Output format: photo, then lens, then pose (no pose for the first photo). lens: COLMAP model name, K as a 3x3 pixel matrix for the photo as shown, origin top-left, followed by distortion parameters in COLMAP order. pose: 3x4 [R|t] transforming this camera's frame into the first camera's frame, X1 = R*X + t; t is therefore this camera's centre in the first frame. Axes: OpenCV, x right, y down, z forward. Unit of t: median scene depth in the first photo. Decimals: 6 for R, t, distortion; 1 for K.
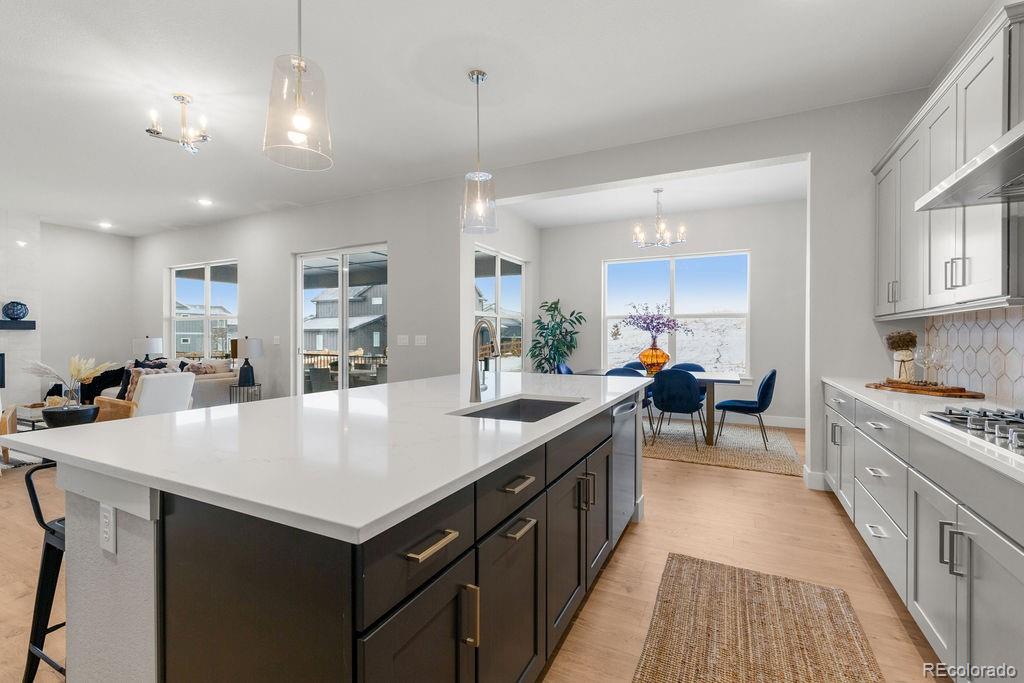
lens RADIAL K [[446.9, 0, 512.0], [0, 446.9, 340.4], [0, 0, 1]] dist [-0.000884, -0.000912]
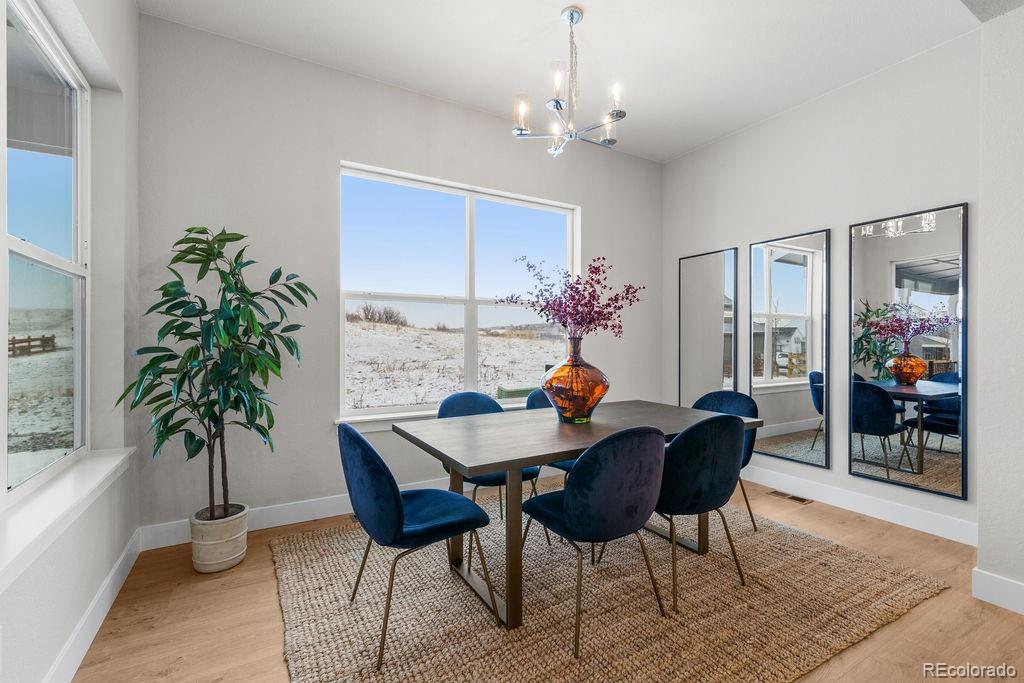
lens RADIAL K [[446.9, 0, 511.9], [0, 446.9, 340.6], [0, 0, 1]] dist [-0.000884, -0.000912]
pose [[0.551032, -0.003235, 0.834478, -0.068817], [0.003482, 0.999993, 0.001578, -0.005599], [-0.834477, 0.002036, 0.551039, 0.631856]]
